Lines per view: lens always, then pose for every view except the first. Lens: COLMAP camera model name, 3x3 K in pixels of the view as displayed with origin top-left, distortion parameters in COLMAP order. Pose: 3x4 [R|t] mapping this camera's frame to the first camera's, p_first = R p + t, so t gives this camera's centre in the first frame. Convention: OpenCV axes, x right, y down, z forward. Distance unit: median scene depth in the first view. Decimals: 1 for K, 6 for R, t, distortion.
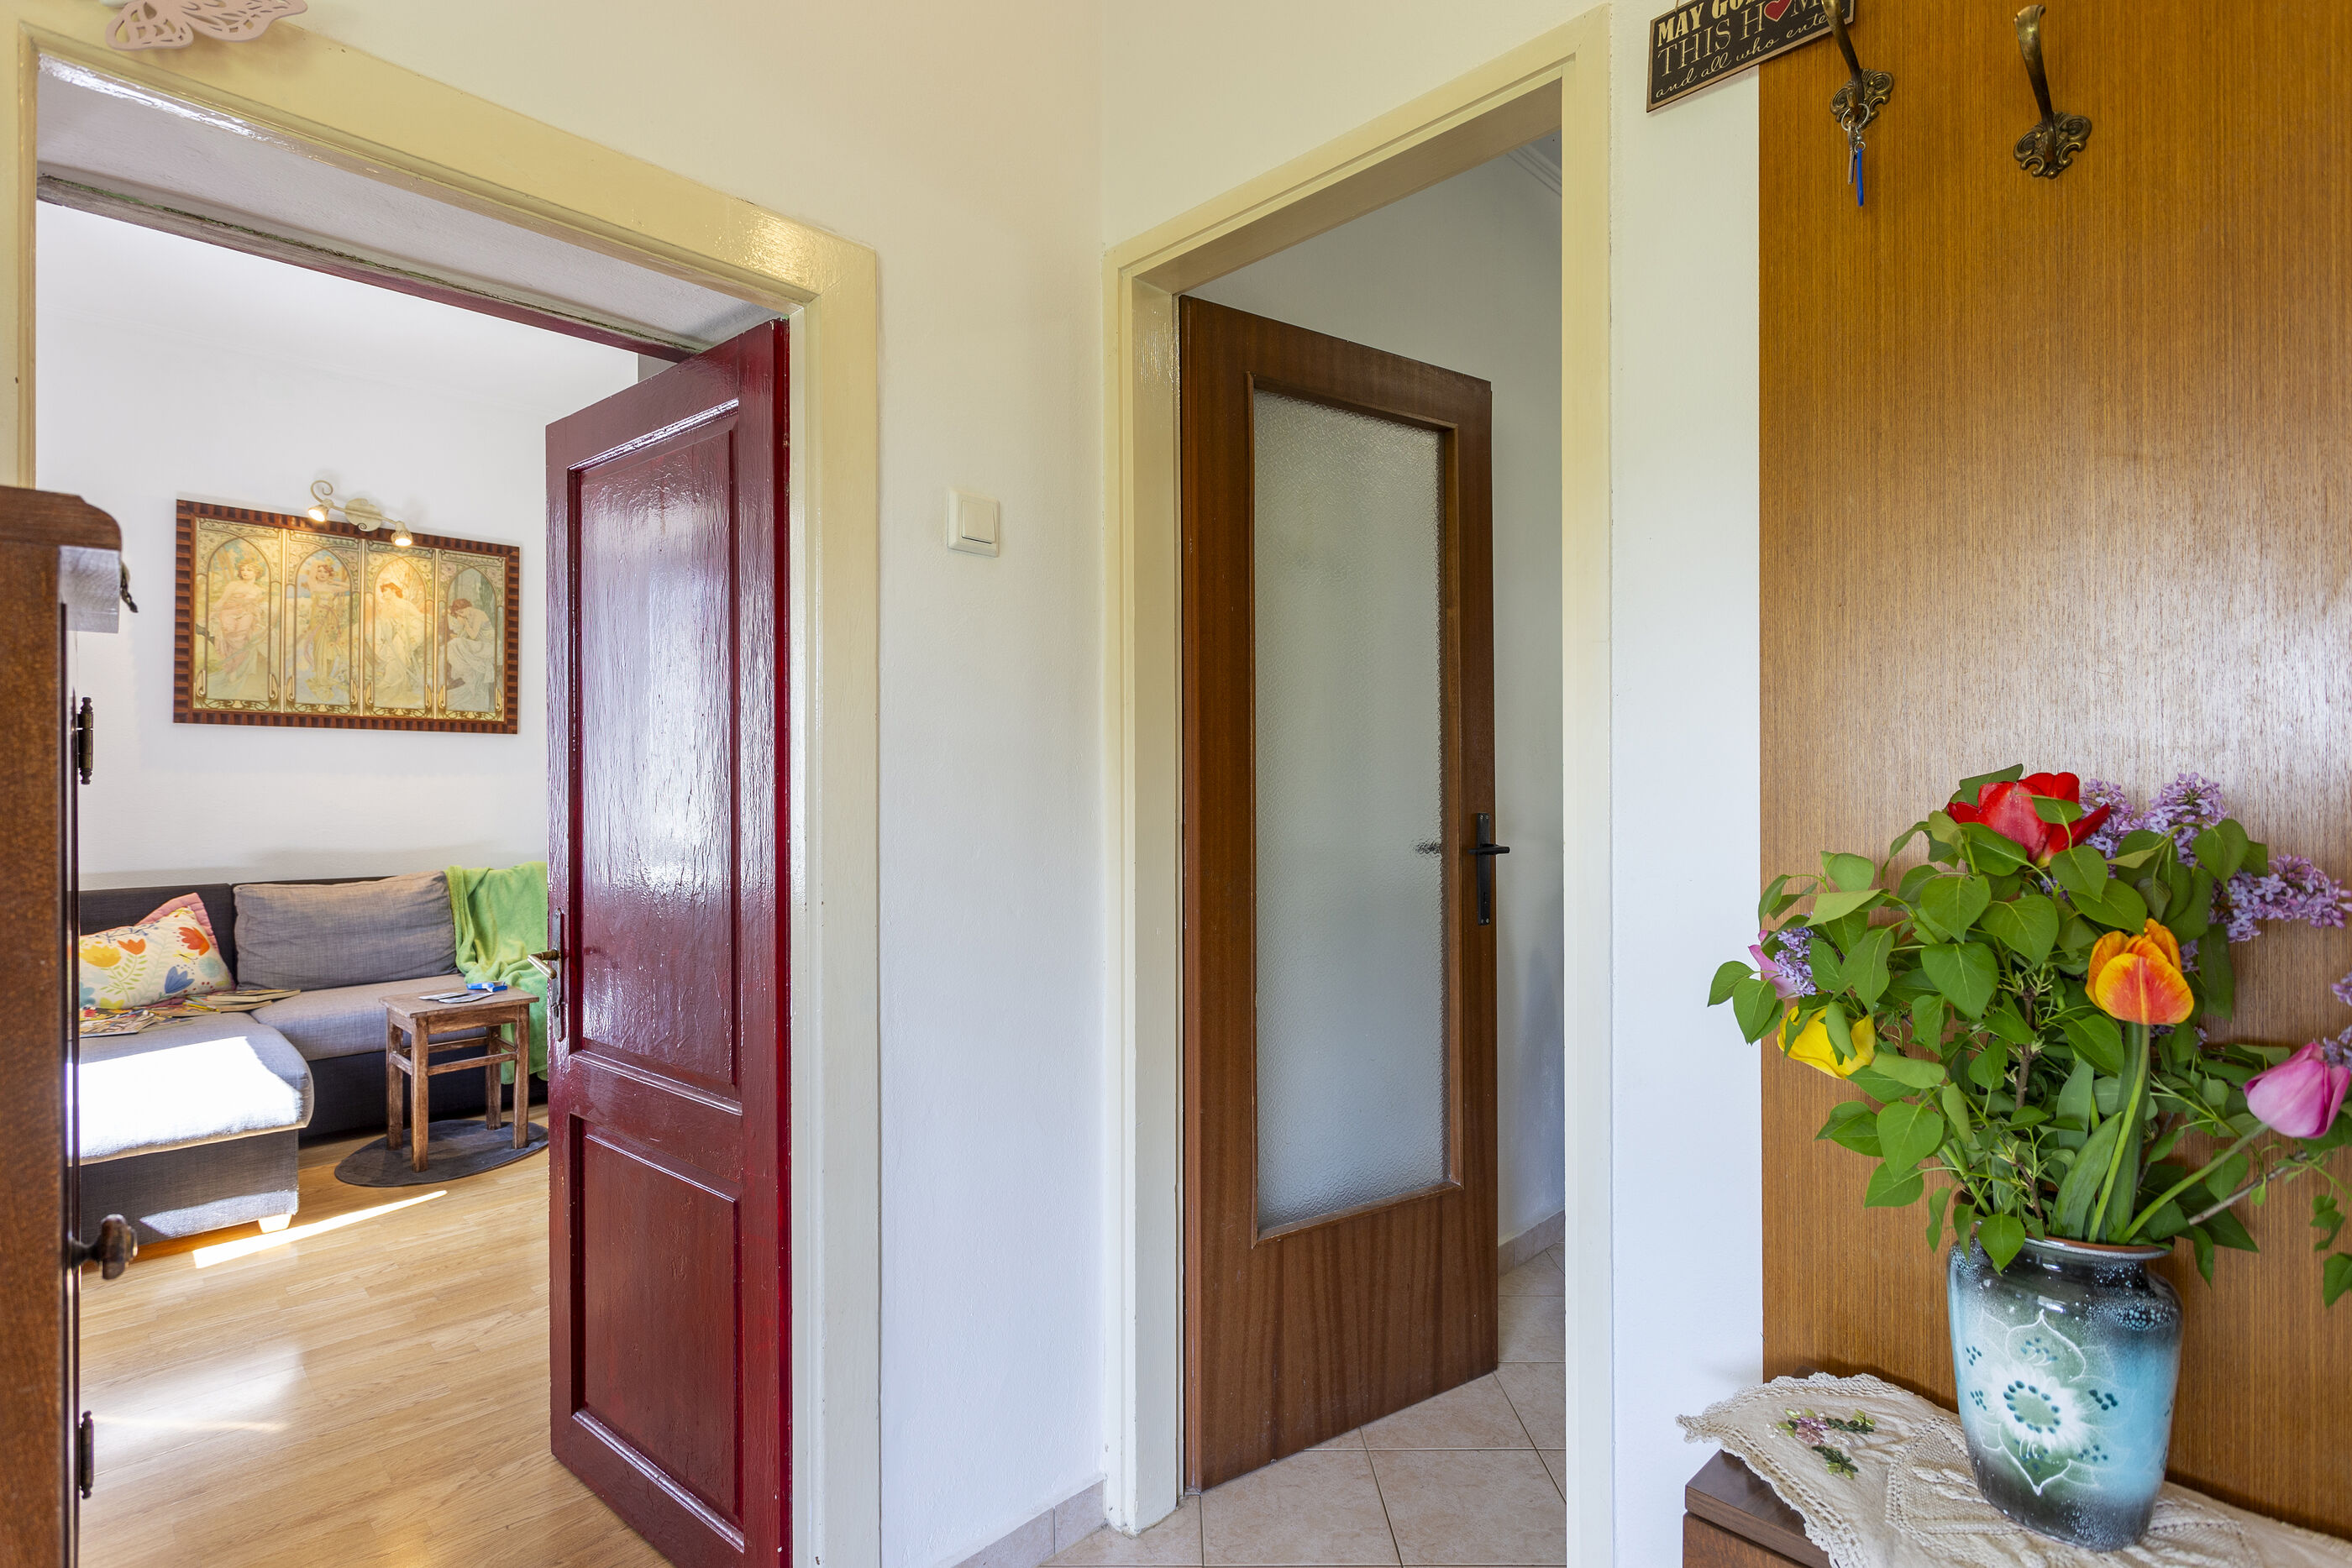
lens RADIAL K [[1119.8, 0, 1131.1], [0, 1119.8, 778.6], [0, 0, 1]] dist [0.000986, 0.000037]
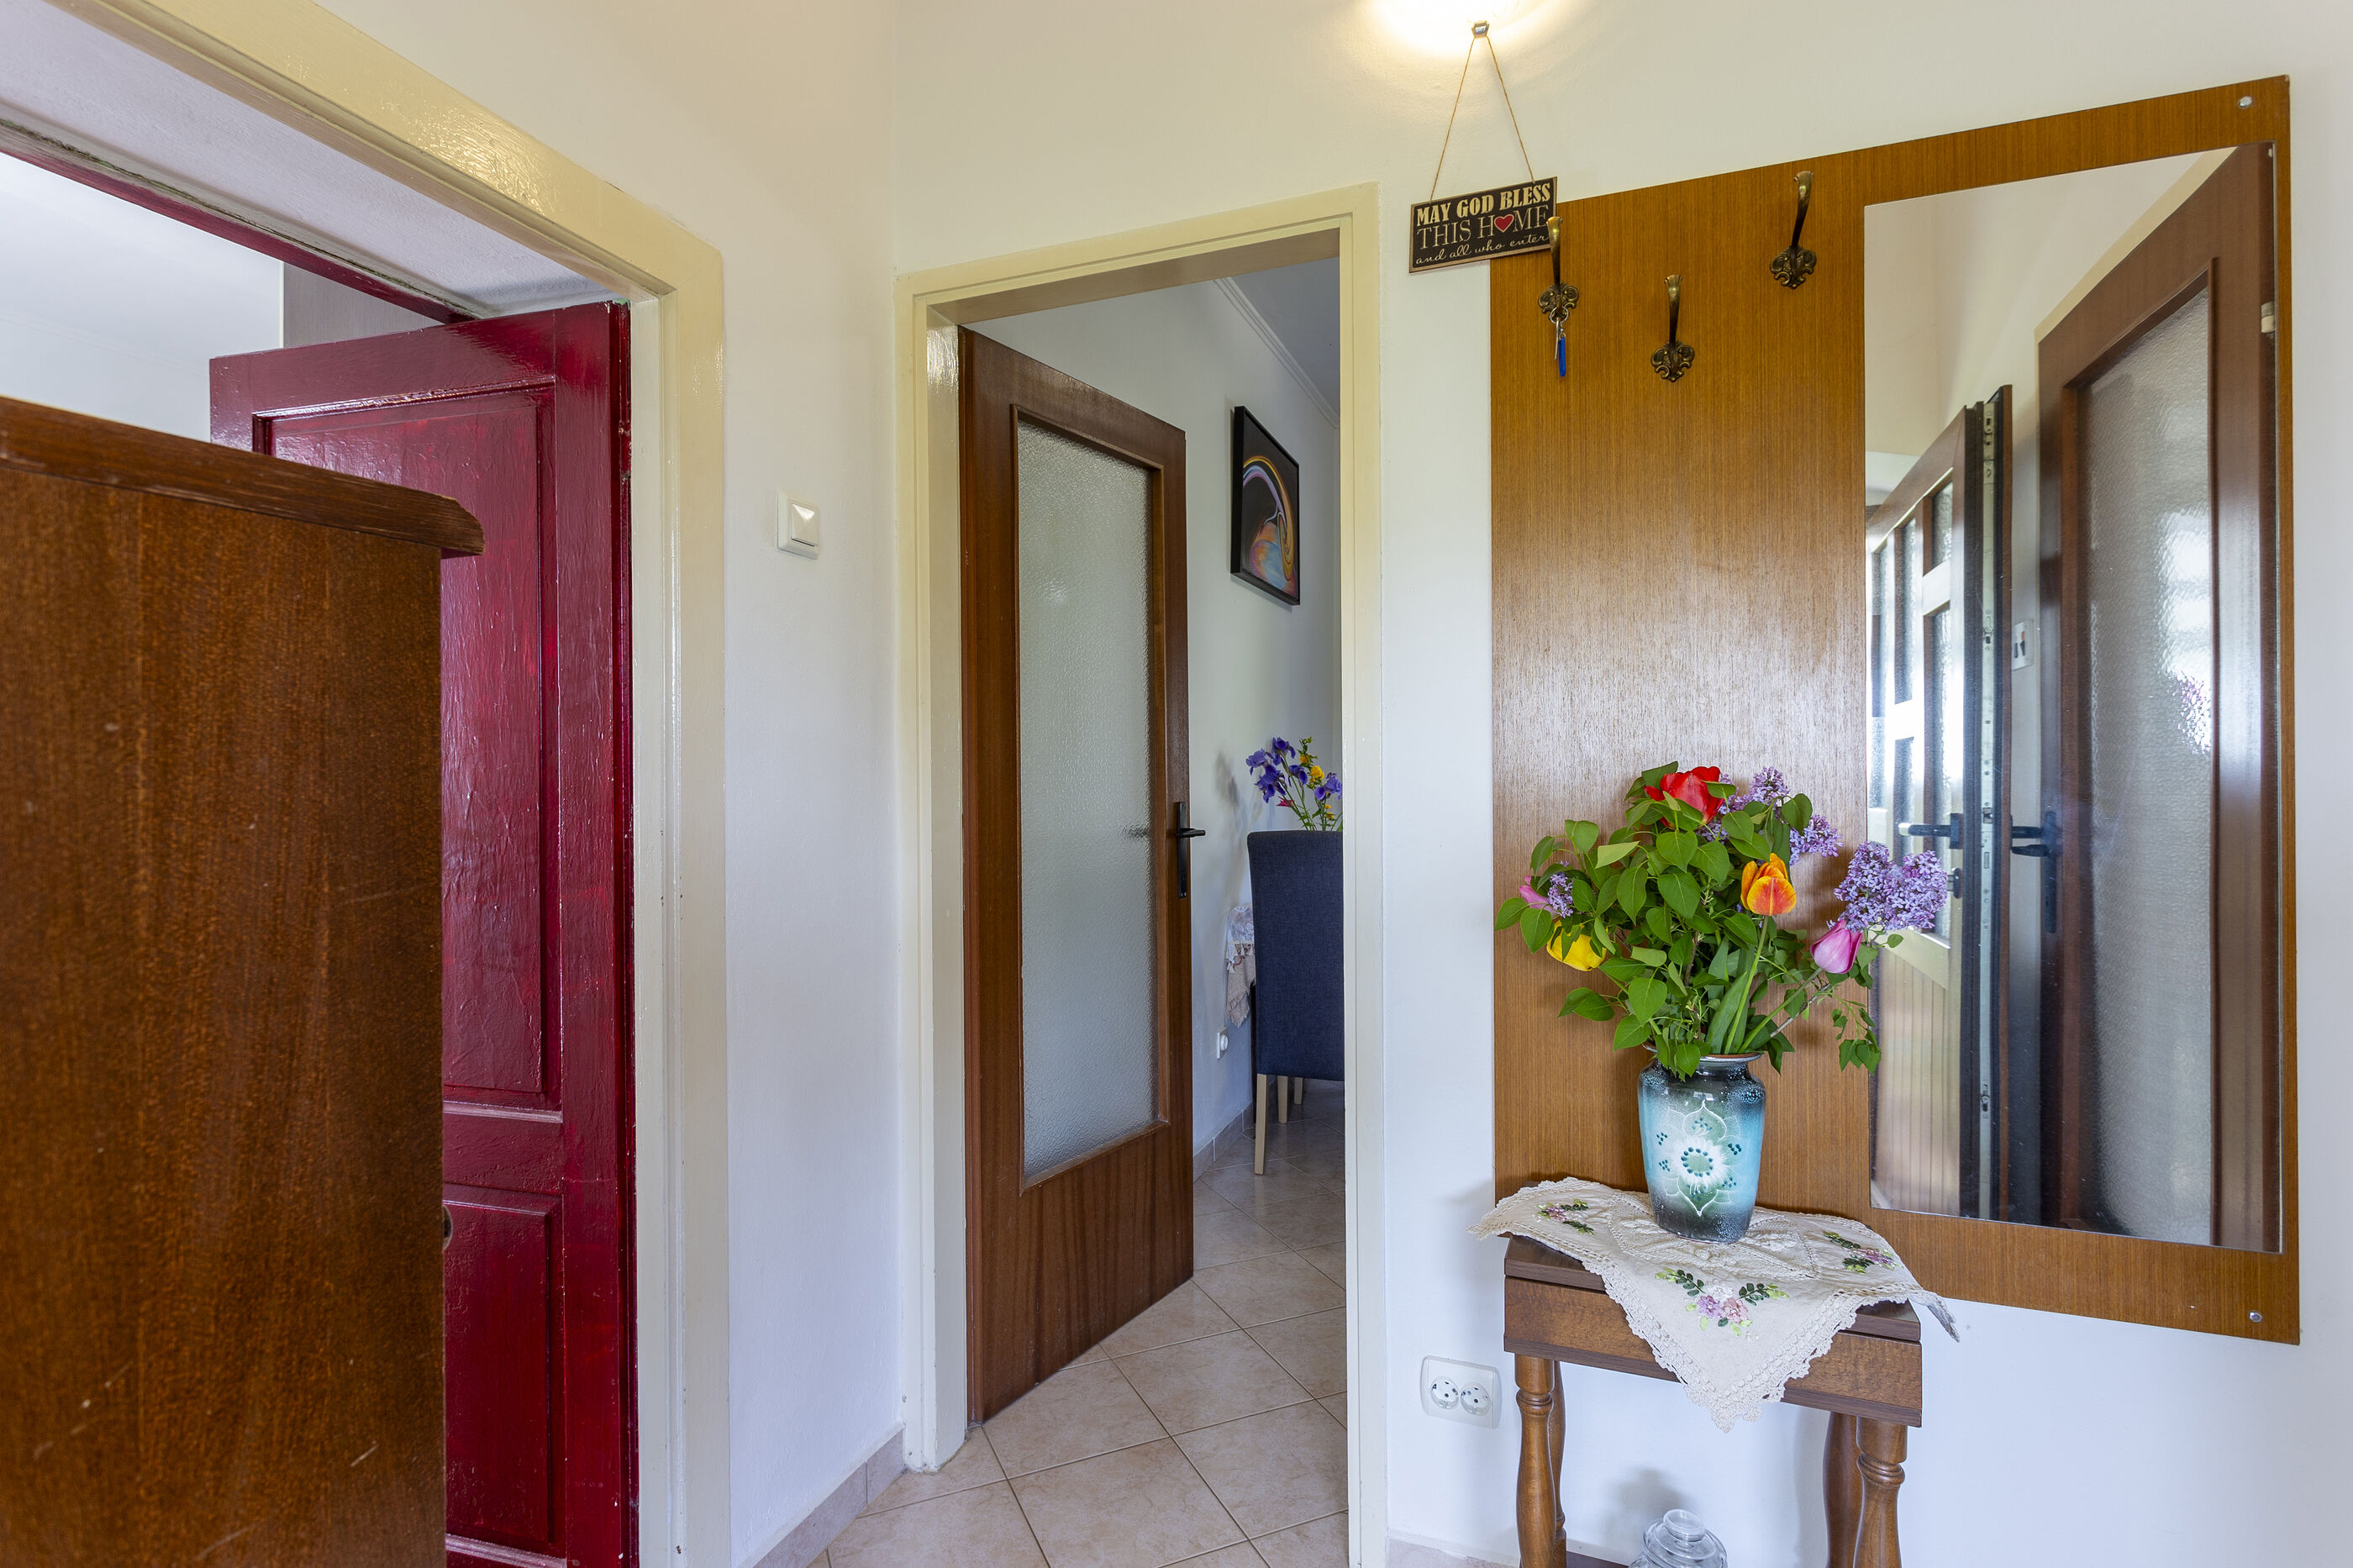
lens RADIAL K [[1120.3, 0, 1130.8], [0, 1120.3, 778.6], [0, 0, 1]] dist [0.000986, 0.000037]
pose [[0.920330, -0.003446, 0.391127, -0.397615], [0.001791, 0.999988, 0.004594, 0.001973], [-0.391138, -0.003528, 0.920325, -0.110353]]
